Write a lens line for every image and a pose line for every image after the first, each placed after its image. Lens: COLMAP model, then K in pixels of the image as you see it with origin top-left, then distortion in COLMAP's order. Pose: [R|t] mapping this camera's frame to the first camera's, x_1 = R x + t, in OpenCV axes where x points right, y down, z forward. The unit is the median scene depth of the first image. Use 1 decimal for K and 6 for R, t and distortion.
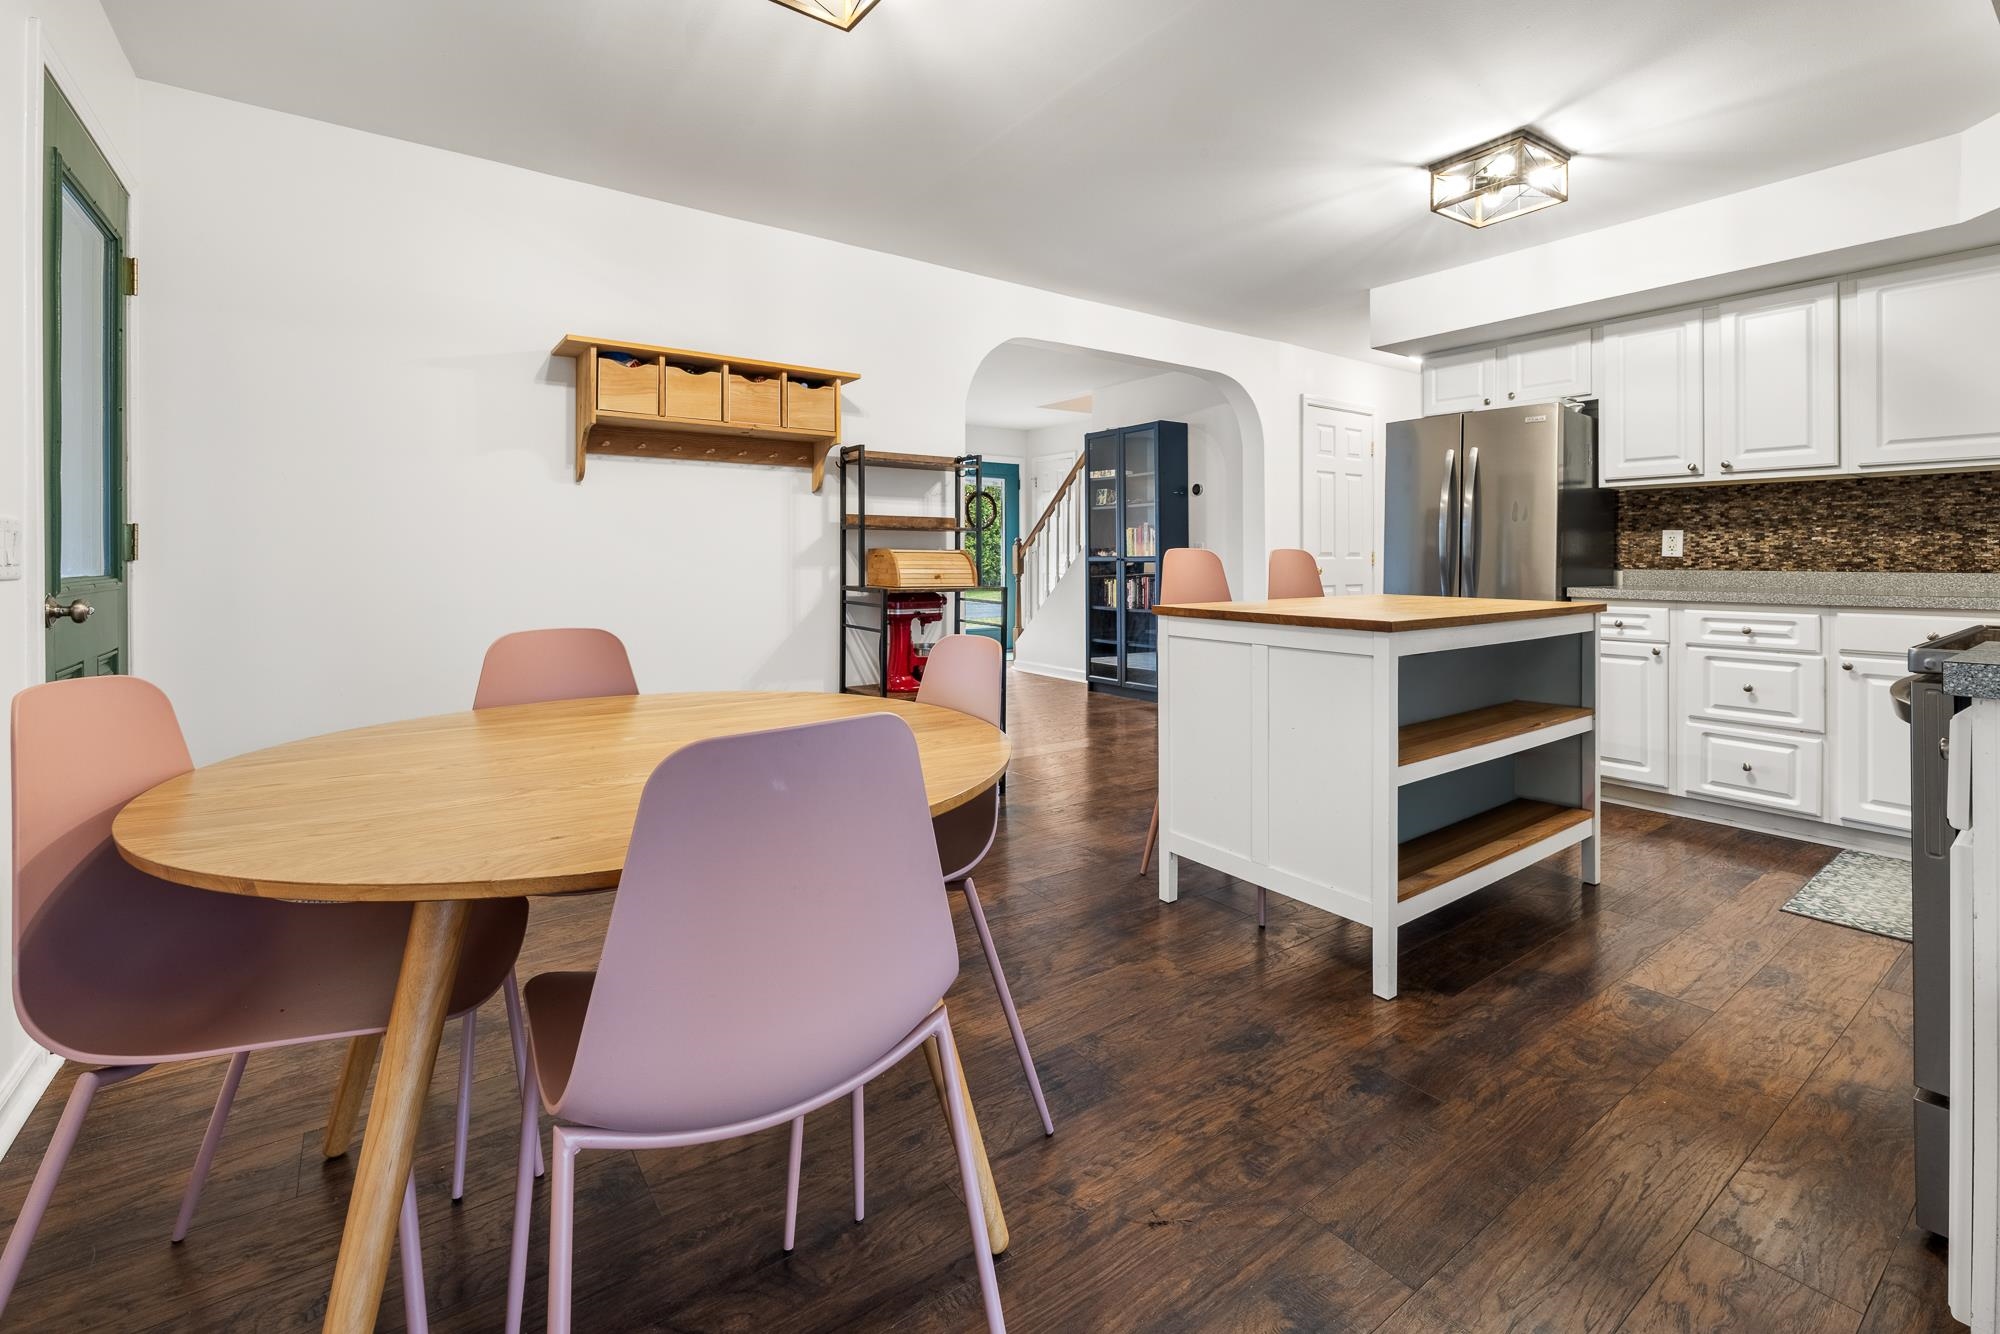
lens RADIAL K [[873.6, 0, 1013.4], [0, 873.6, 542.0], [0, 0, 1]] dist [0.000478, -0.000348]
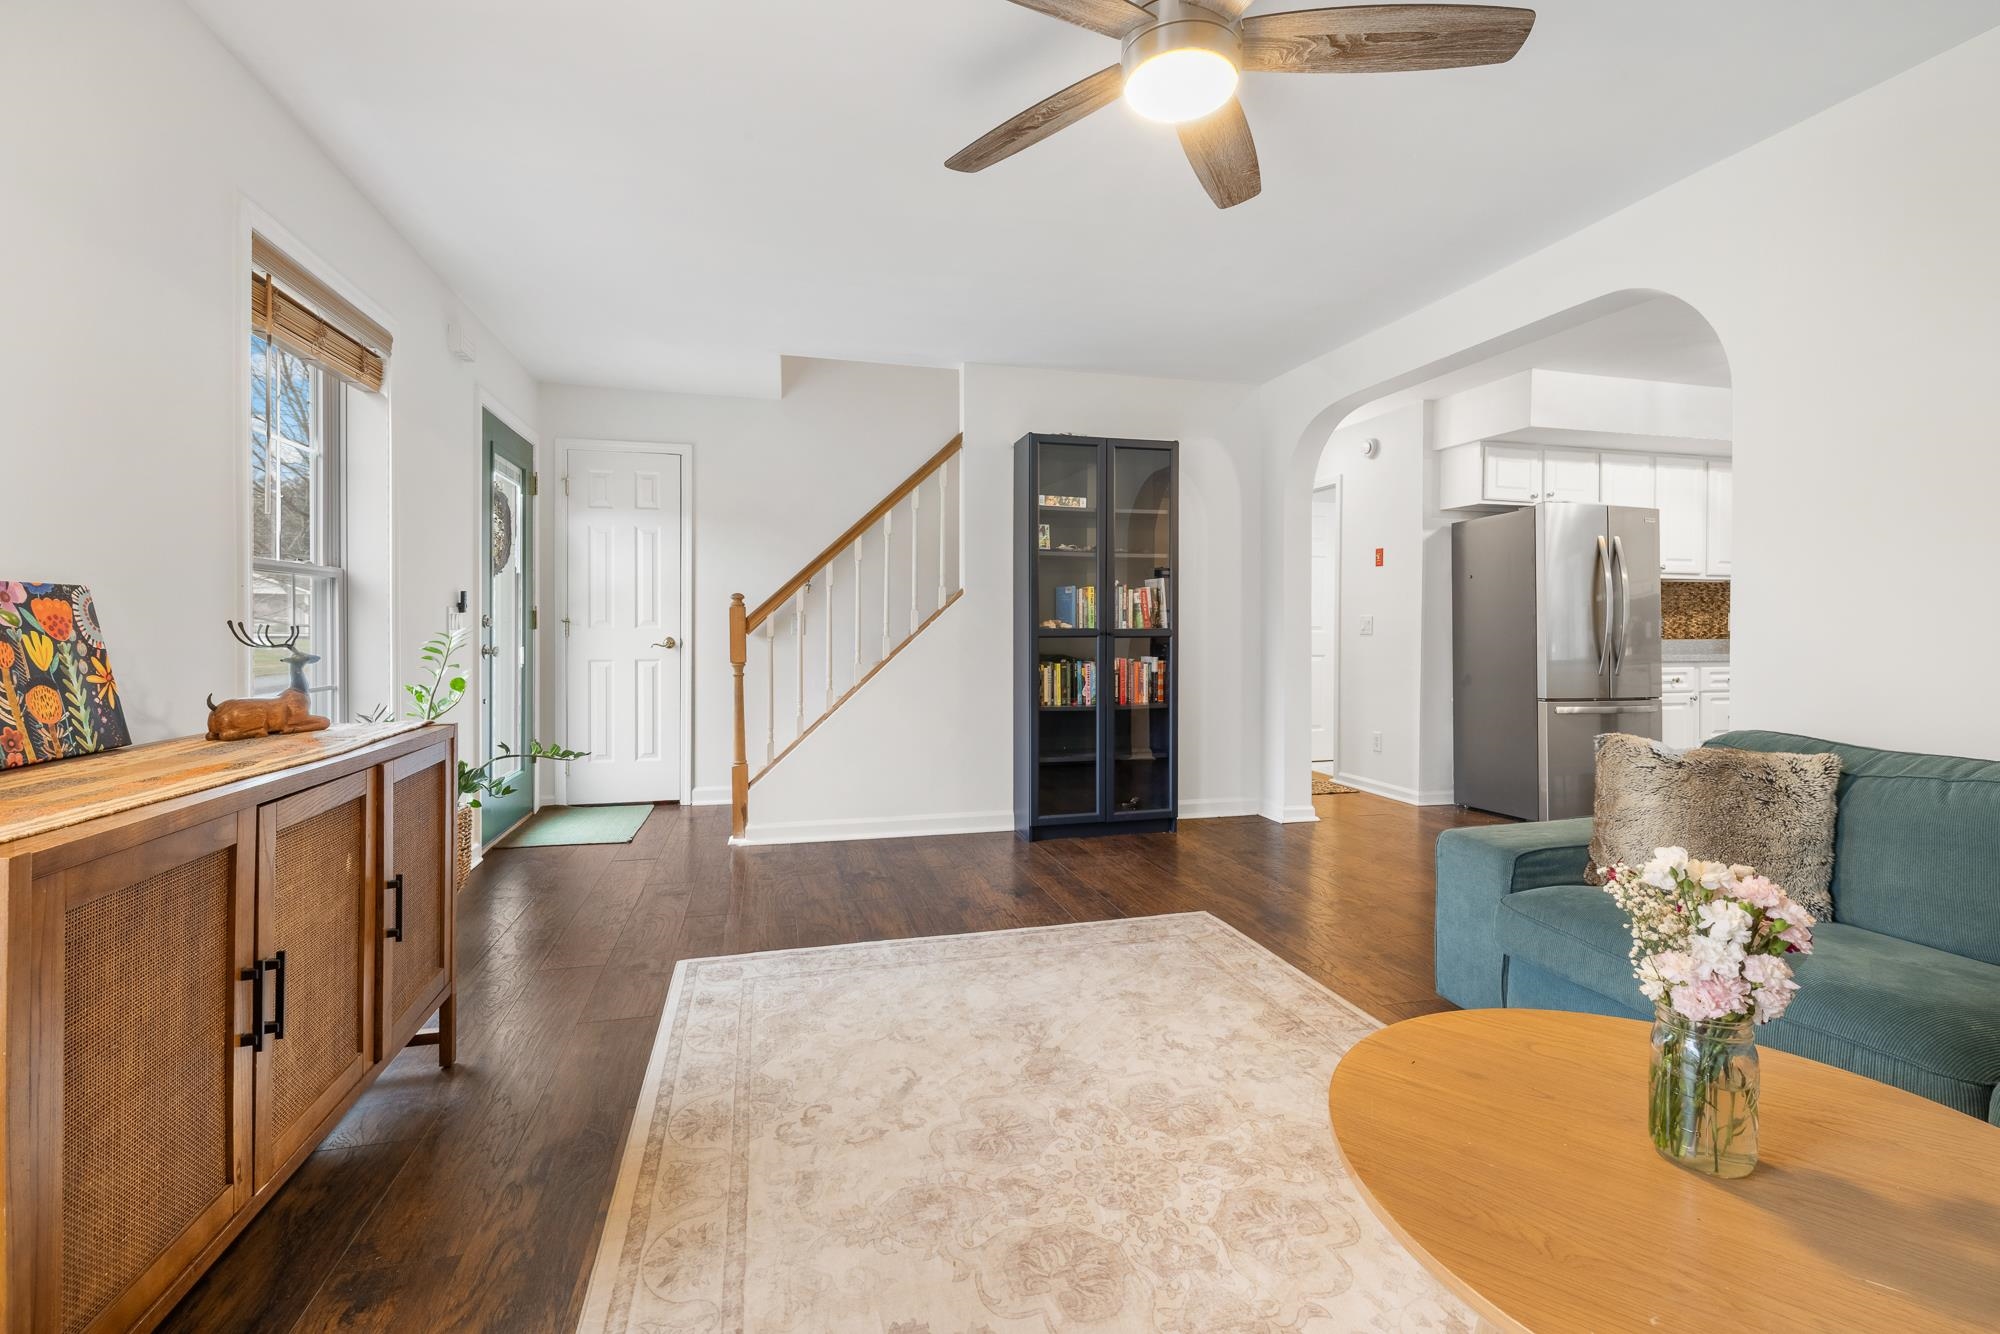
lens RADIAL K [[888.6, 0, 1001.7], [0, 888.6, 630.5], [0, 0, 1]] dist [0.000712, 0.000392]
pose [[0.359698, -0.003863, 0.933061, -1.054731], [-0.020021, 0.999729, 0.011857, 0.023621], [-0.932854, -0.022946, 0.359524, 1.601737]]
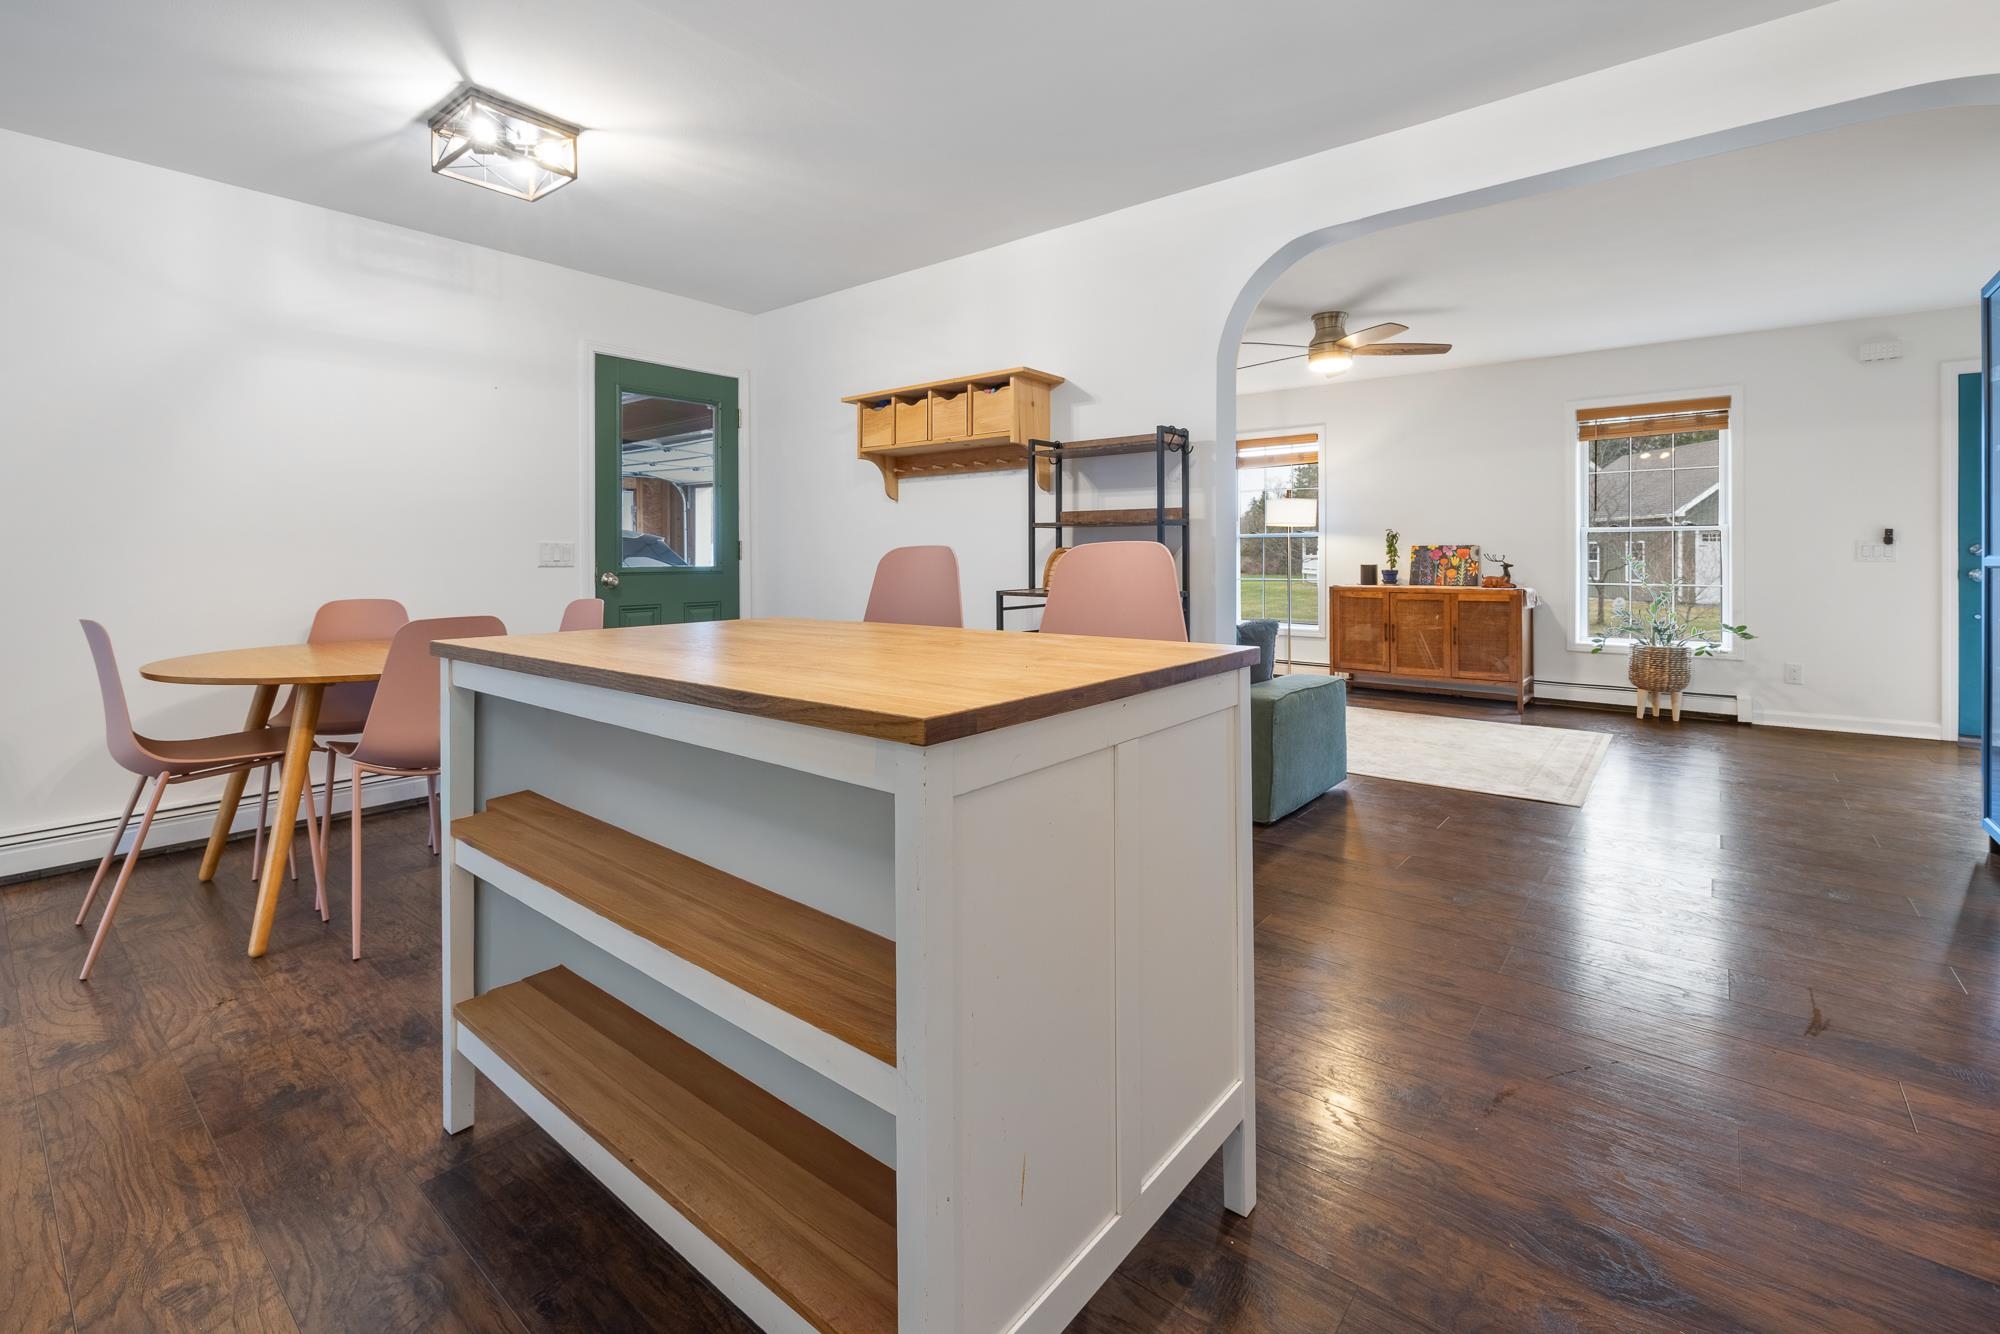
lens RADIAL K [[873.6, 0, 1002.9], [0, 873.6, 556.6], [0, 0, 1]] dist [0.000478, -0.000348]
pose [[0.250233, 0.001857, -0.968184, 0.791517], [0.016981, 0.999836, 0.006307, 0.010551], [0.968037, -0.018019, 0.250161, 0.783749]]
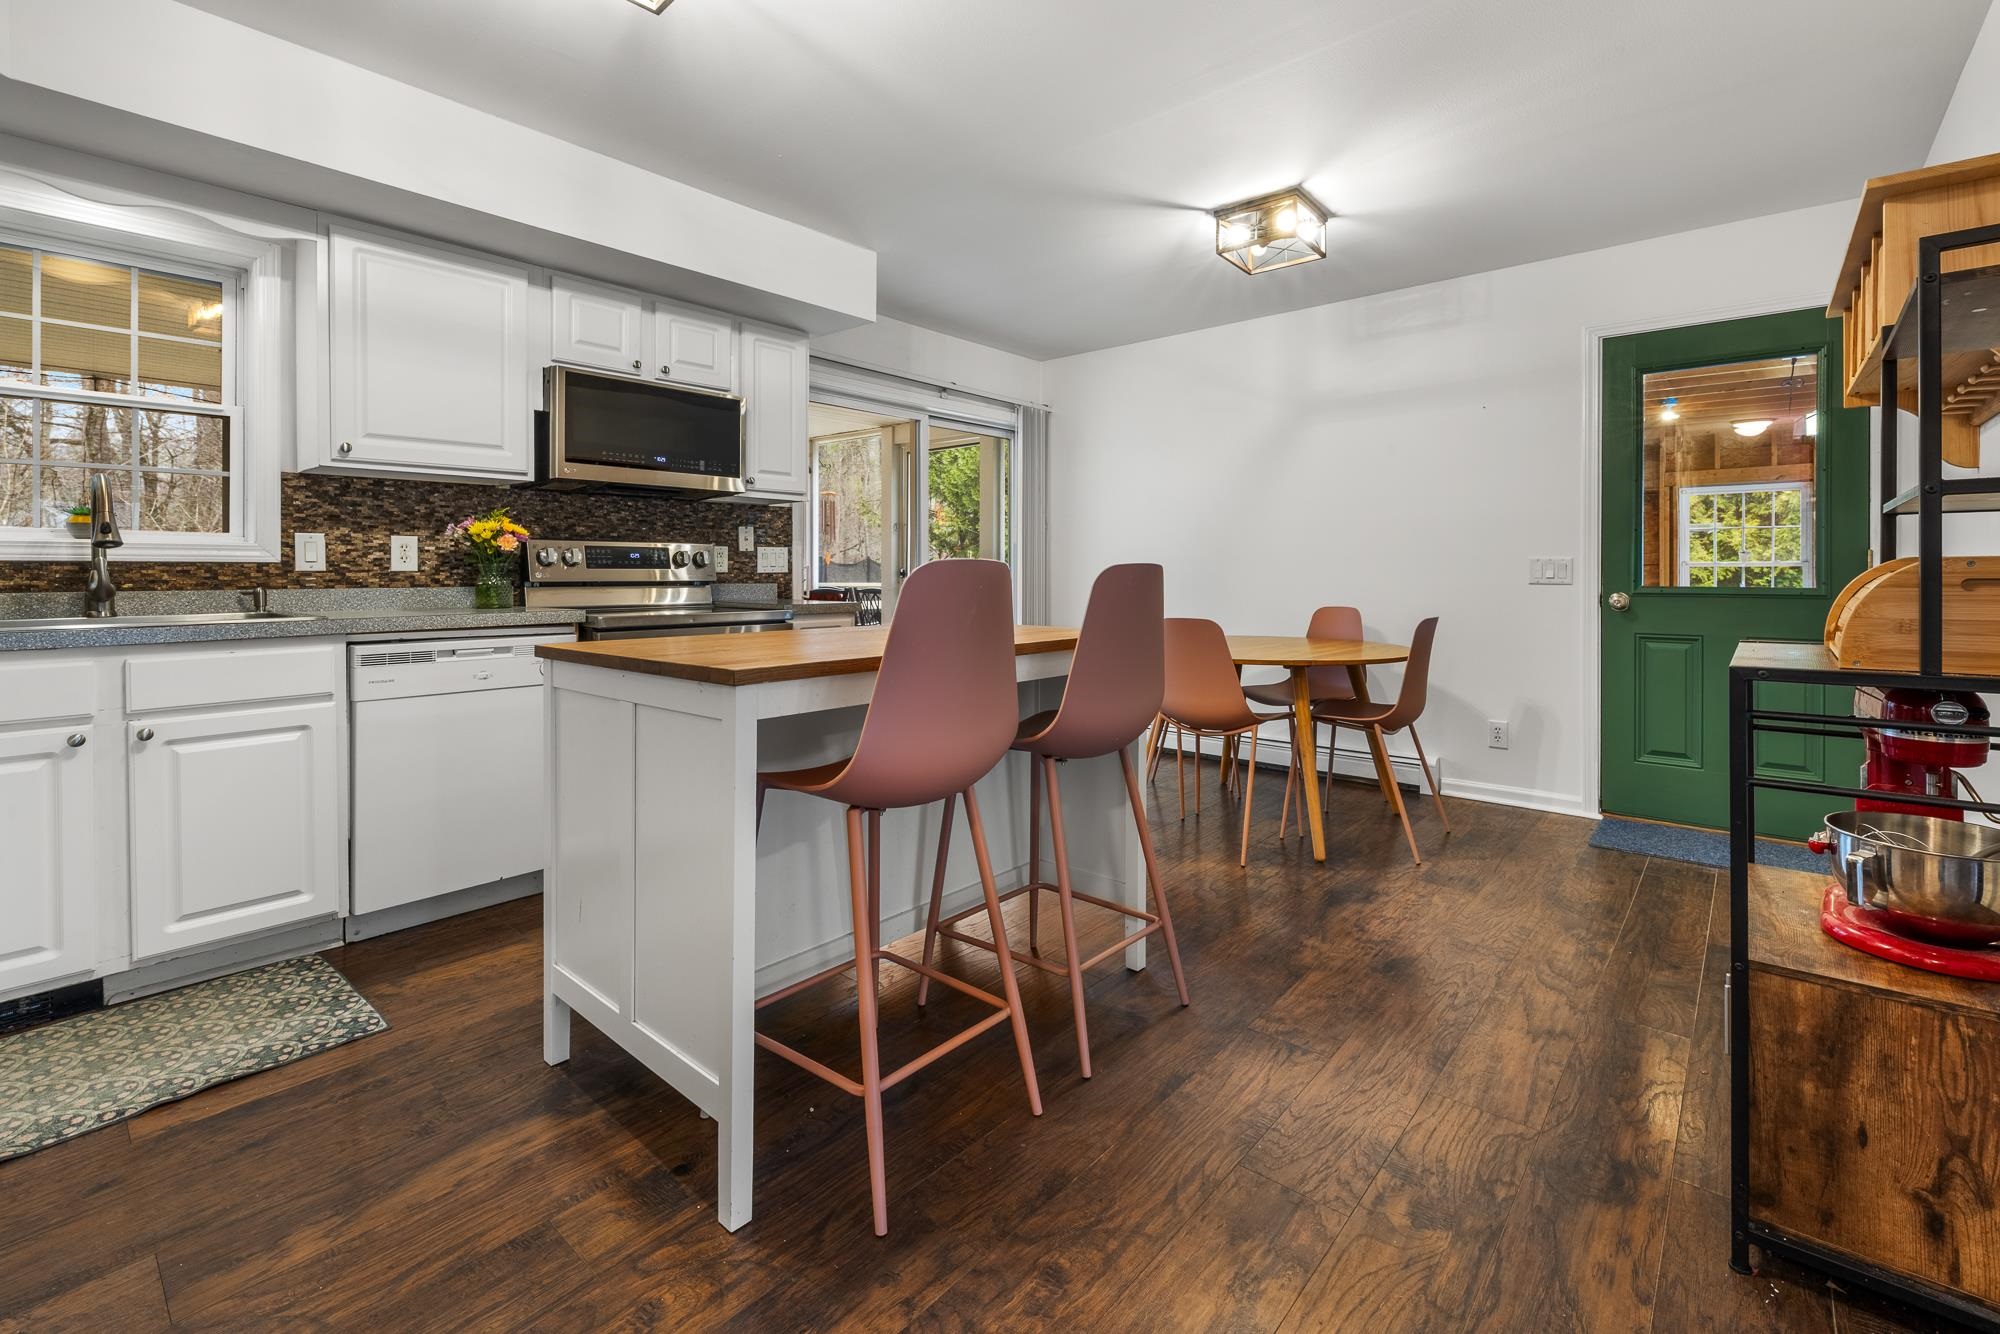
lens RADIAL K [[873.6, 0, 998.4], [0, 873.6, 574.9], [0, 0, 1]] dist [0.000478, -0.000348]
pose [[-0.974395, -0.000080, -0.224842, 0.393909], [0.002688, 0.999924, -0.012008, 0.020737], [0.224826, -0.012305, -0.974321, 1.433507]]
